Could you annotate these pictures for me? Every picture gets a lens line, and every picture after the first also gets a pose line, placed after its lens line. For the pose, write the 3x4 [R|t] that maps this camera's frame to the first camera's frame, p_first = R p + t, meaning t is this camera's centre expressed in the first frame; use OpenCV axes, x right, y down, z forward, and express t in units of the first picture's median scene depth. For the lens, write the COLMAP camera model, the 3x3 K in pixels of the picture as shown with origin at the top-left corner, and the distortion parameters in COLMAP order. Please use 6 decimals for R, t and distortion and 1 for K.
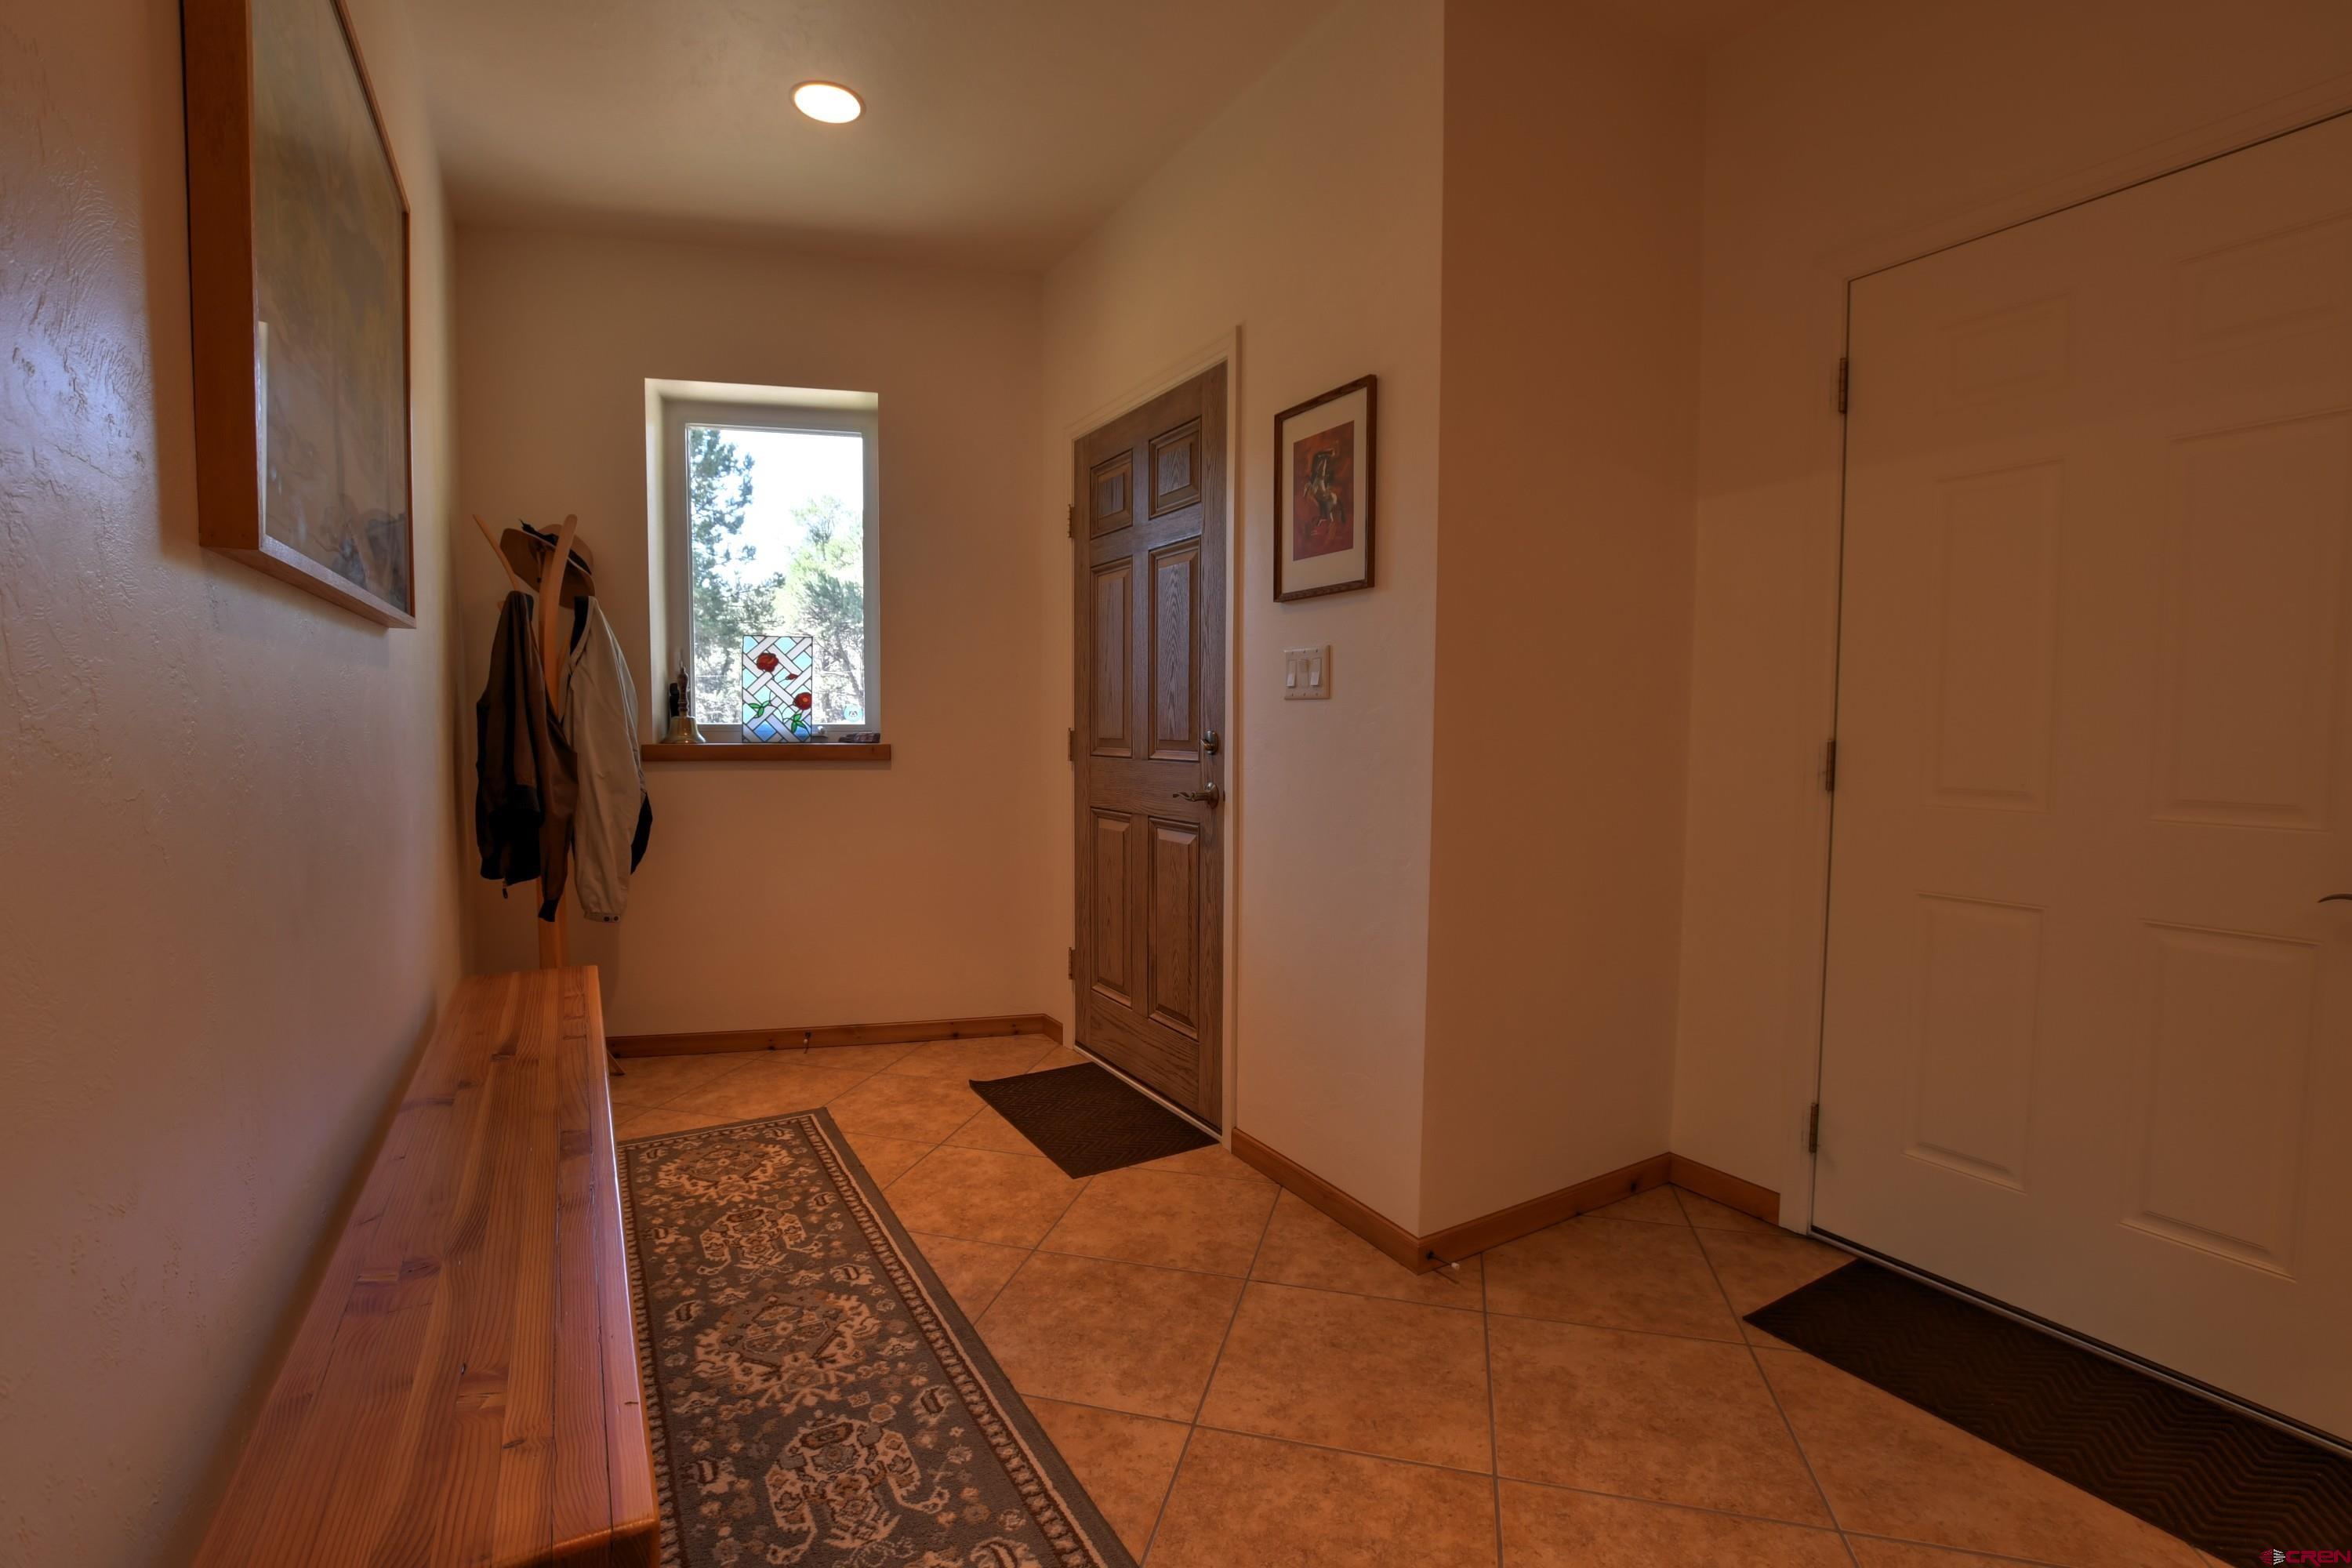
lens RADIAL K [[1036.9, 0, 1177.4], [0, 1036.9, 782.8], [0, 0, 1]] dist [-0.031865, 0.004961]
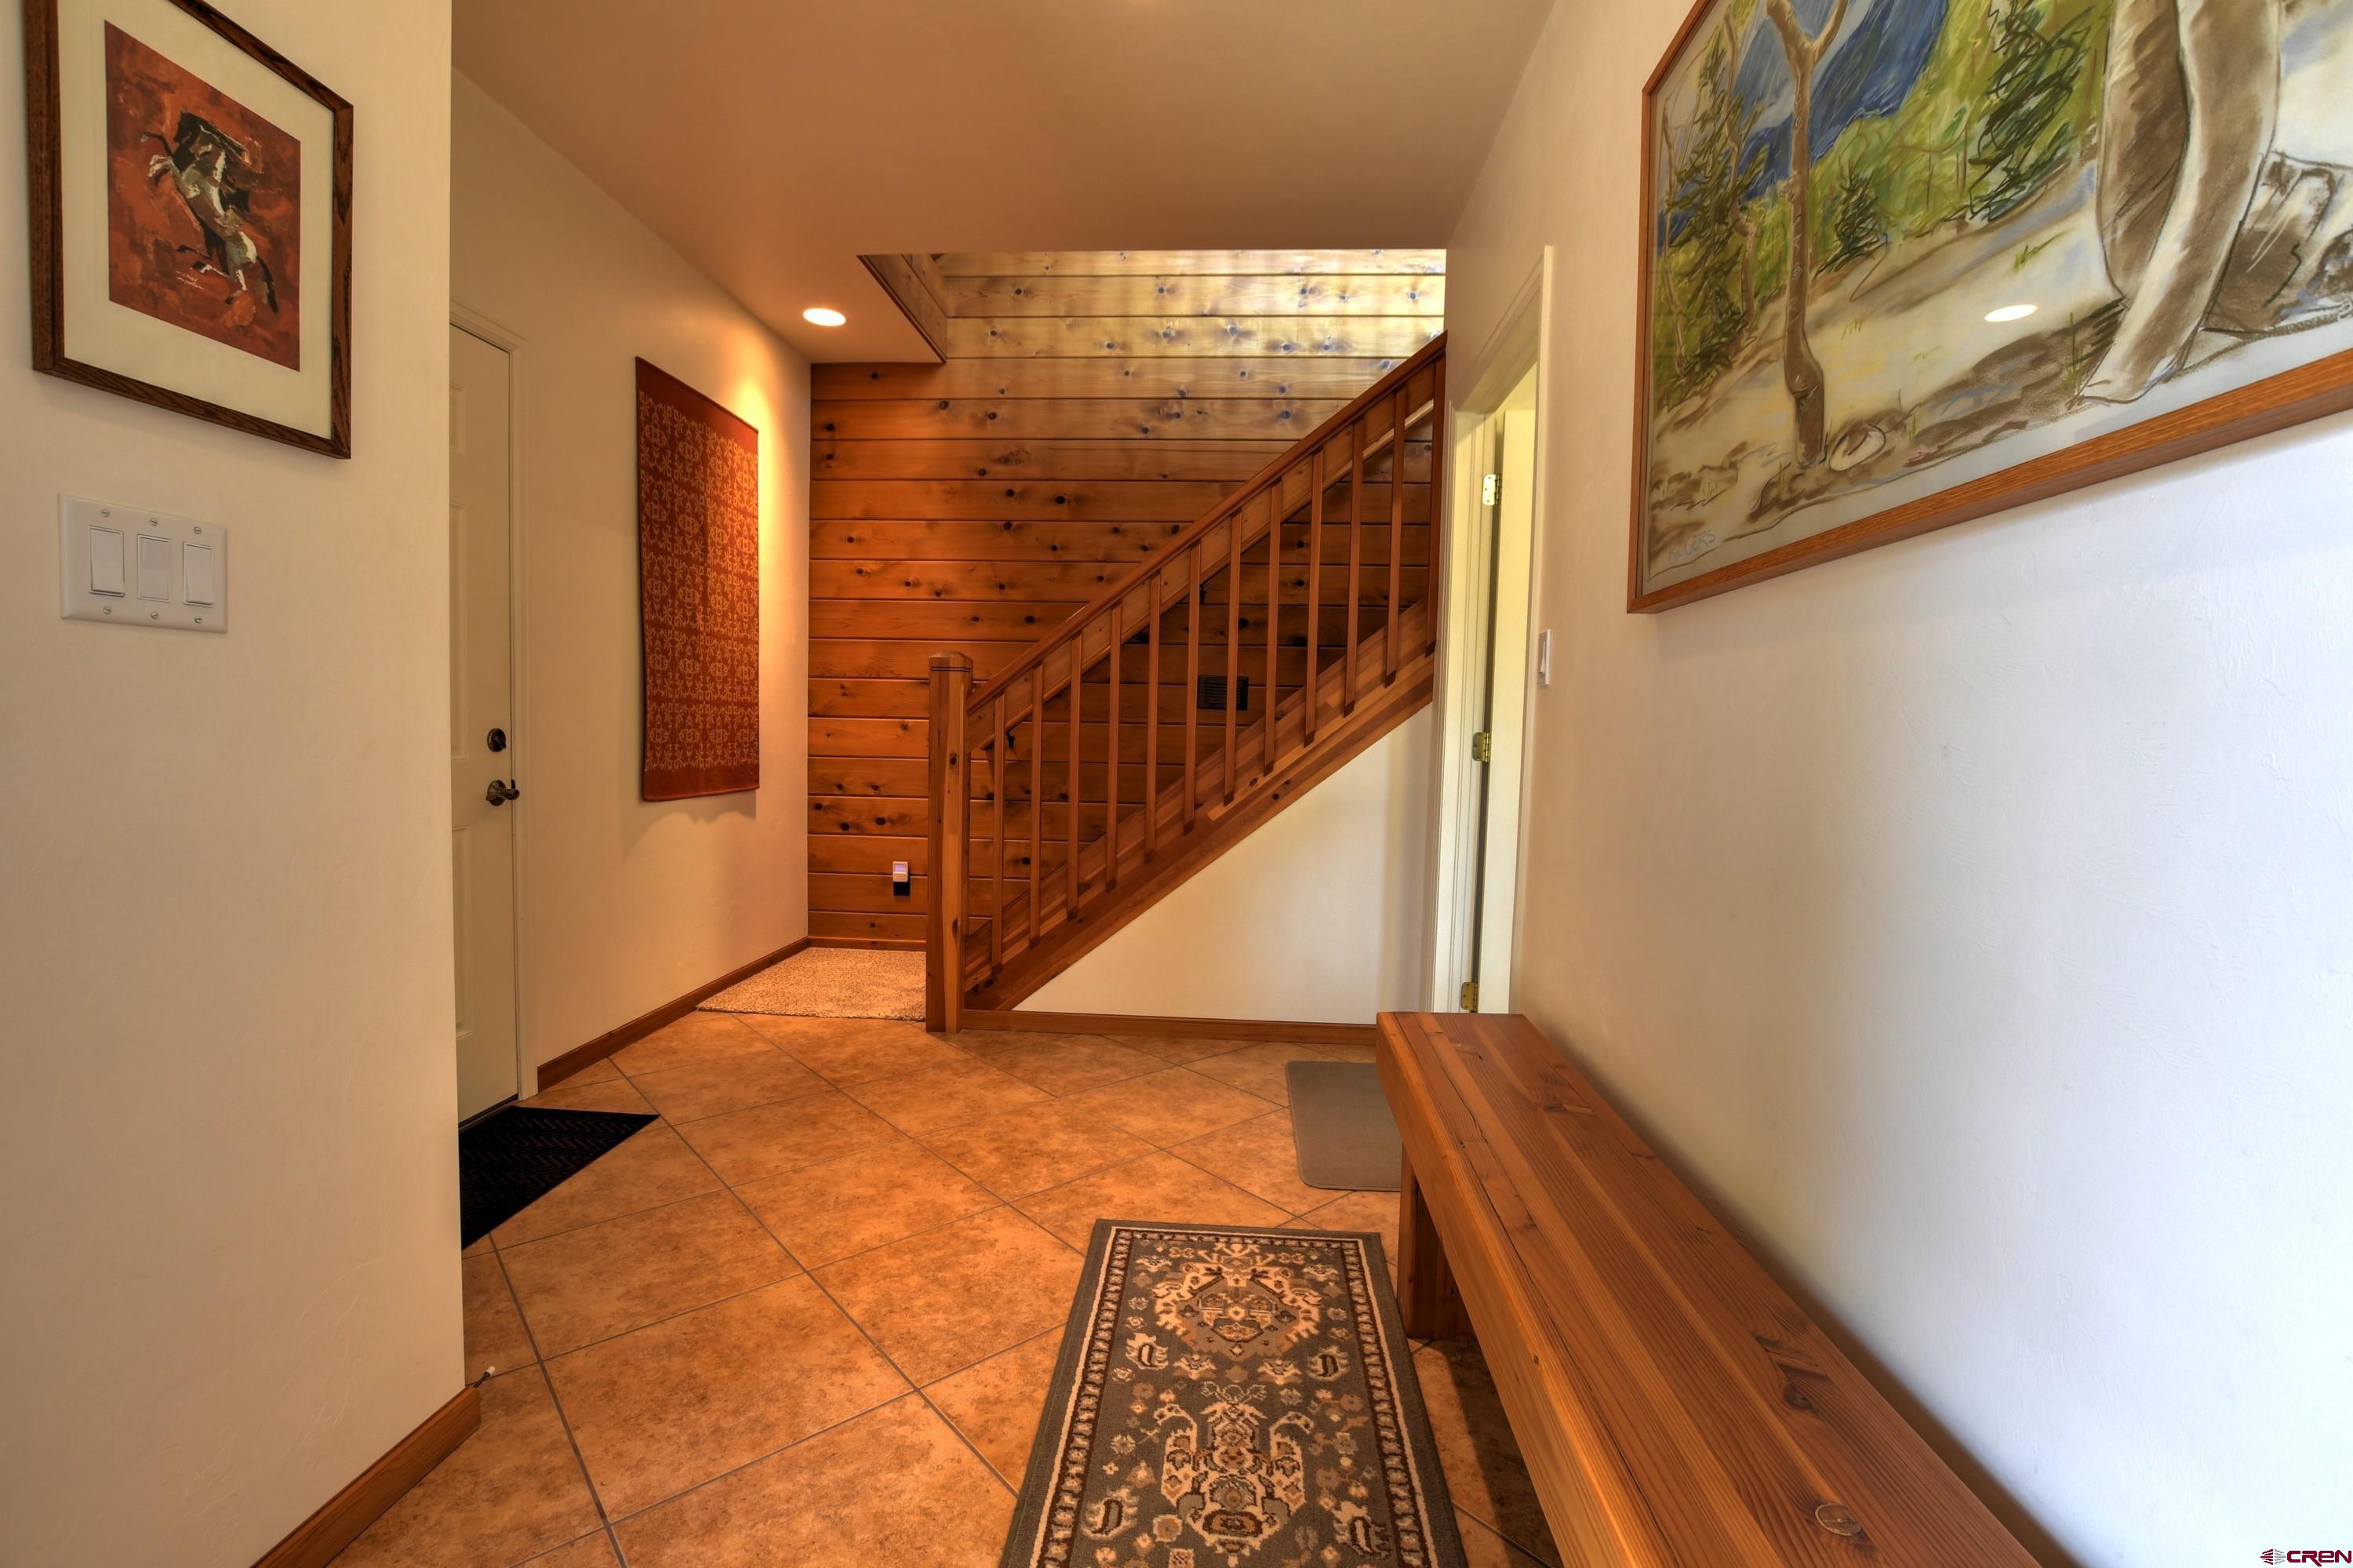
lens RADIAL K [[1037.3, 0, 1175.5], [0, 1037.3, 781.9], [0, 0, 1]] dist [-0.031865, 0.004961]
pose [[-0.827936, -0.053899, 0.558226, -0.778610], [0.008424, 0.994064, 0.108473, -0.088029], [-0.560759, 0.094511, -0.822567, 1.737115]]
